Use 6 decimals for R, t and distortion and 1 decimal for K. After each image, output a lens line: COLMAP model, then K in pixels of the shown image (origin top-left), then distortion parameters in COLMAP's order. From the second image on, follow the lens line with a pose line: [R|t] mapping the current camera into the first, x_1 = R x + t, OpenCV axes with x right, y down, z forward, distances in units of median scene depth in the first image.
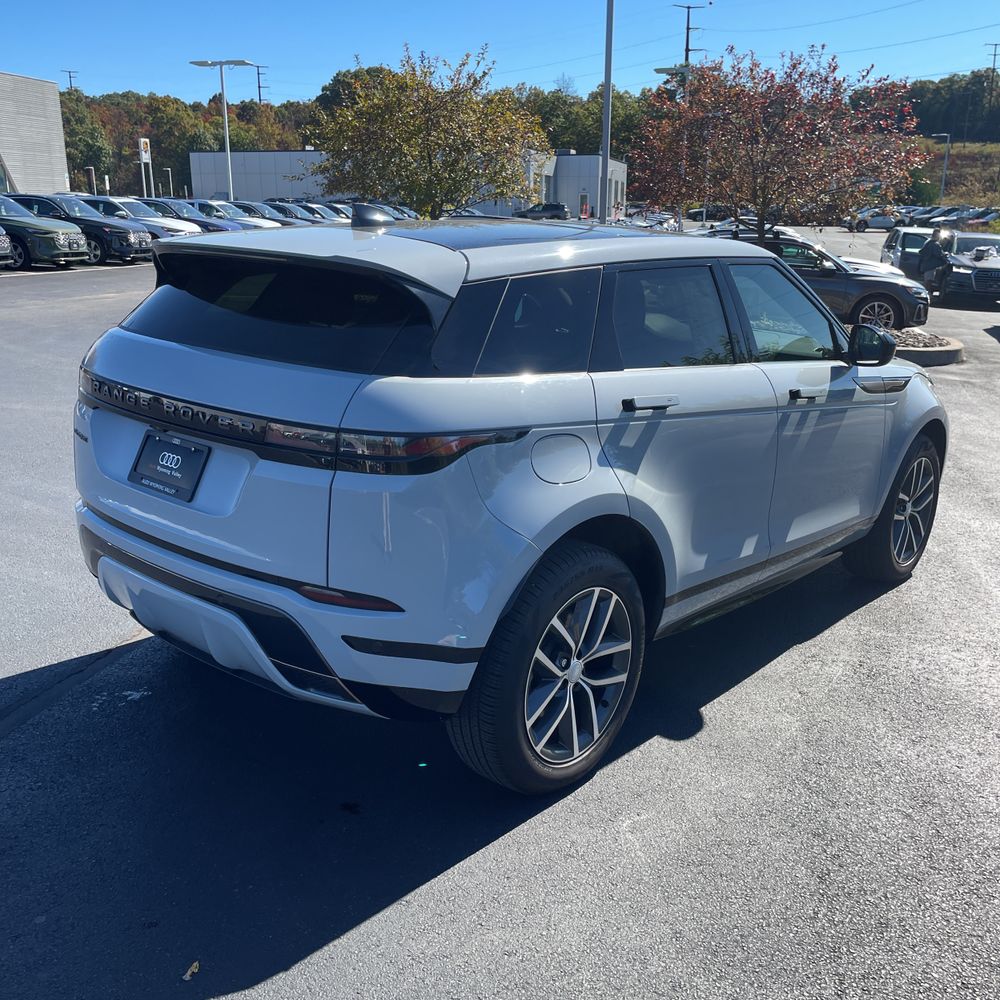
lens RADIAL K [[1004.3, 0, 488.1], [0, 1004.3, 502.0], [0, 0, 1]] dist [0.039156, 0.000000]
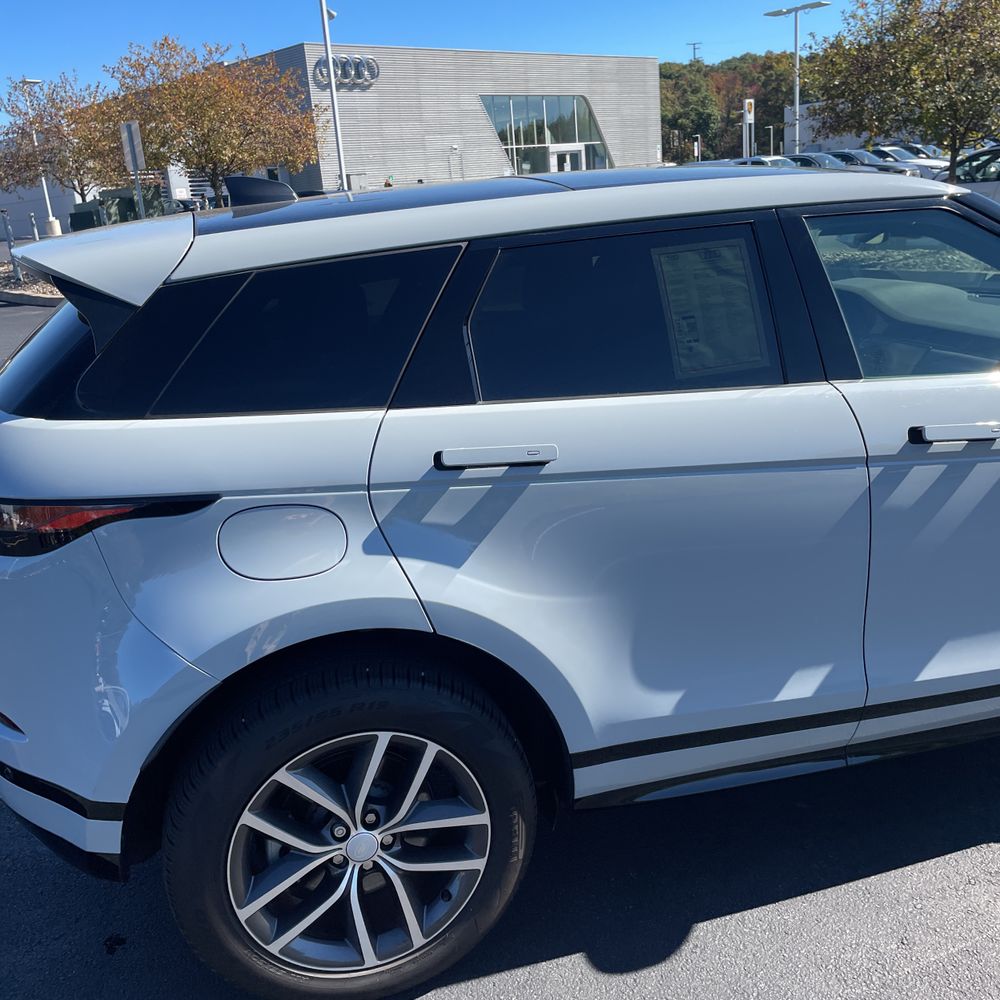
lens RADIAL K [[1004.3, 0, 493.3], [0, 1004.3, 493.4], [0, 0, 1]] dist [0.039156, 0.000000]
pose [[0.845912, 0.076217, -0.527848, 0.159889], [-0.059461, 0.997043, 0.048675, -0.034263], [0.529997, -0.009788, 0.847943, 0.149028]]
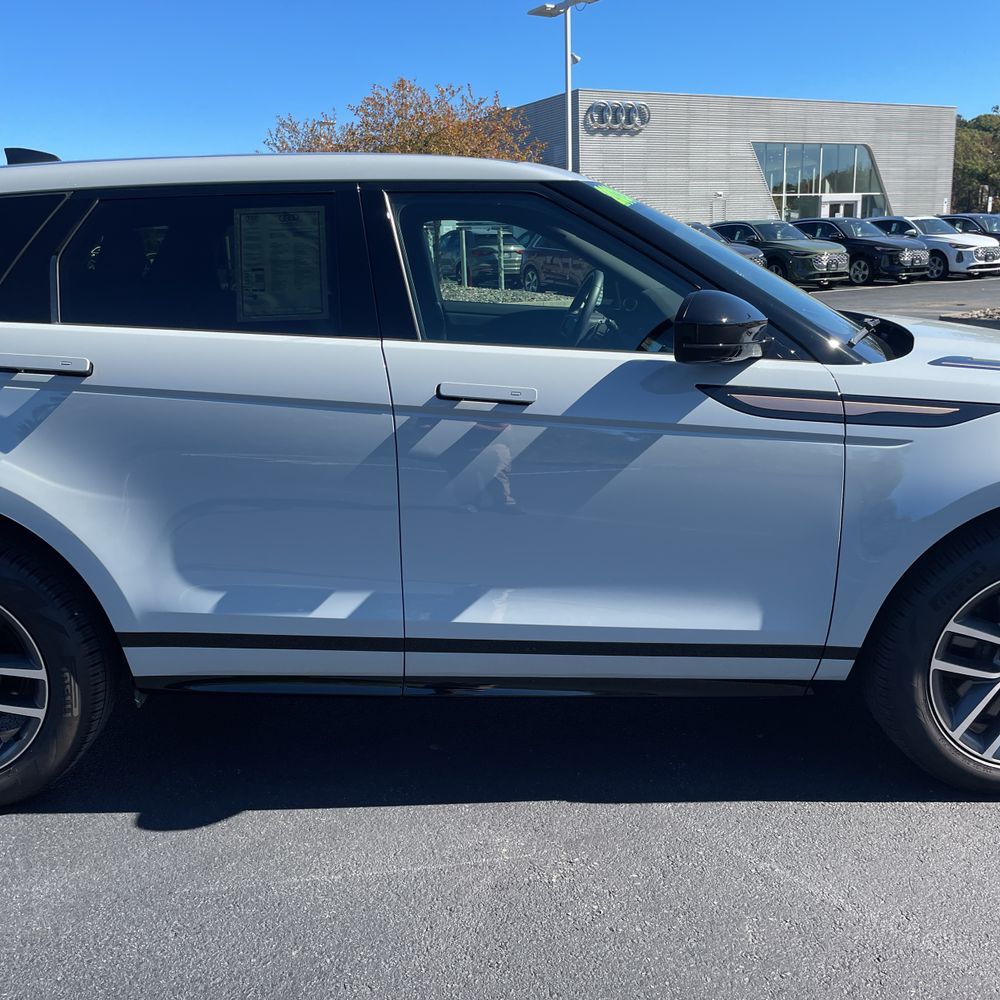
lens RADIAL K [[1004.3, 0, 500.9], [0, 1004.3, 516.9], [0, 0, 1]] dist [0.039156, 0.000000]
pose [[0.684000, 0.150744, -0.713737, 0.312076], [-0.160382, 0.985552, 0.054452, -0.026727], [0.711633, 0.077225, 0.698294, 0.231925]]
